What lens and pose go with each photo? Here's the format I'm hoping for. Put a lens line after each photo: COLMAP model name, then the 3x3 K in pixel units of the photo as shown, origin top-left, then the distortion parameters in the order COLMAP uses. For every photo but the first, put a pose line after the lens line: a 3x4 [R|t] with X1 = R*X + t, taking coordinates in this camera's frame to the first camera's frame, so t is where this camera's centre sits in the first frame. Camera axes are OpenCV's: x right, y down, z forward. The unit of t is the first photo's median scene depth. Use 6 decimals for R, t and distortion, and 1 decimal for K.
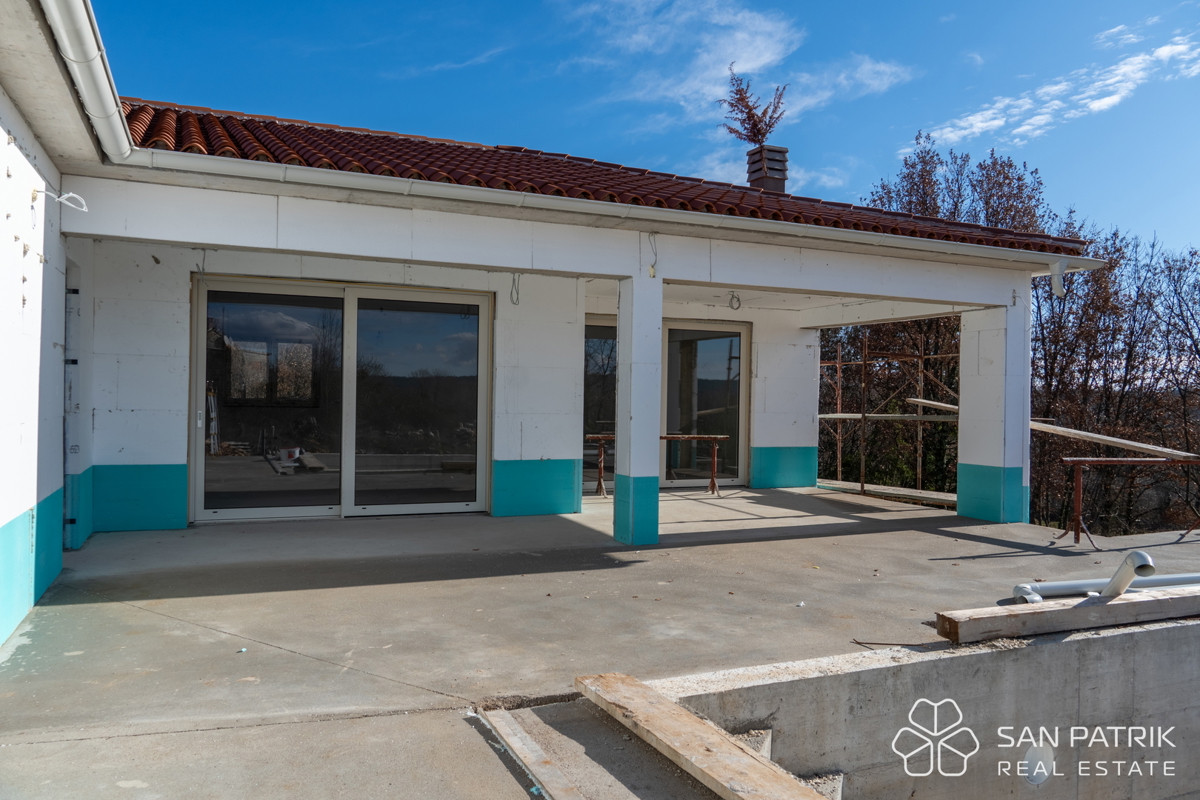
lens RADIAL K [[869.7, 0, 599.6], [0, 869.7, 407.4], [0, 0, 1]] dist [-0.024740, 0.001075]
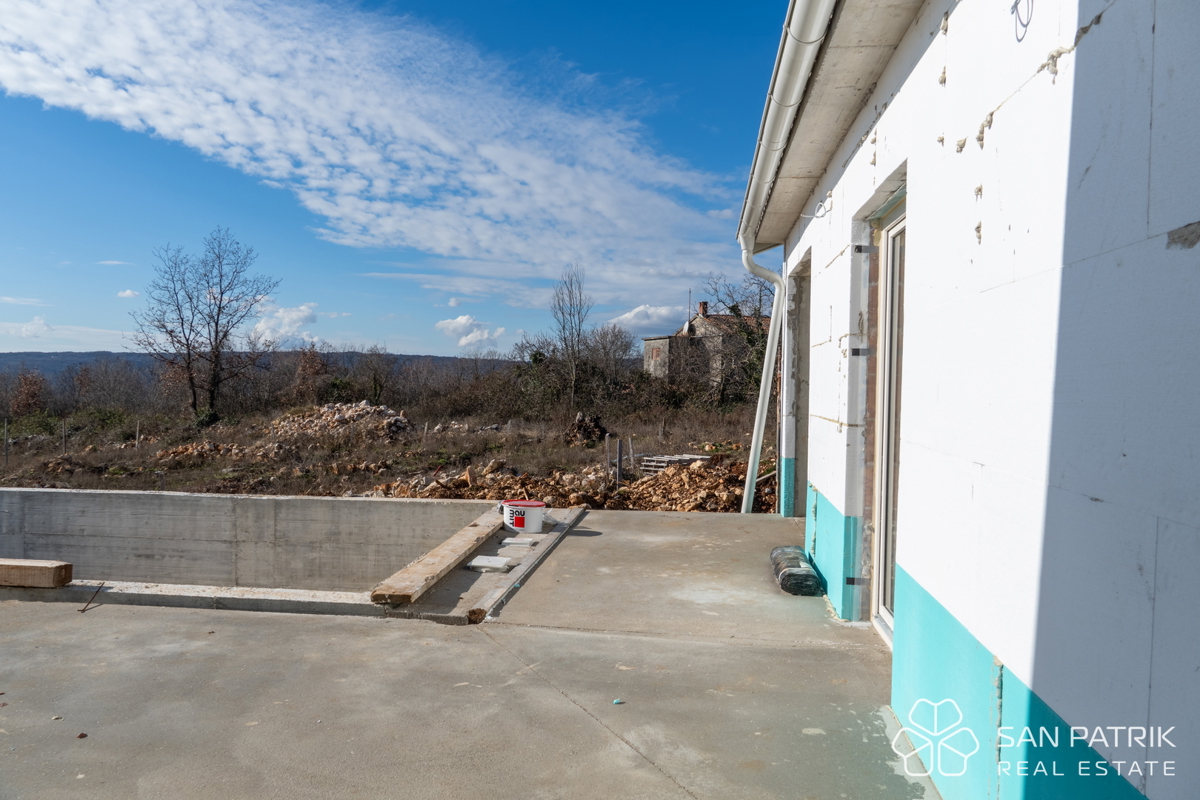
lens RADIAL K [[893.6, 0, 605.3], [0, 893.6, 415.5], [0, 0, 1]] dist [0.008451, -0.017772]
pose [[-0.859814, -0.055287, 0.507605, -0.915250], [-0.028950, 0.997800, 0.059639, -0.045007], [-0.509786, 0.036583, -0.859523, 1.929496]]
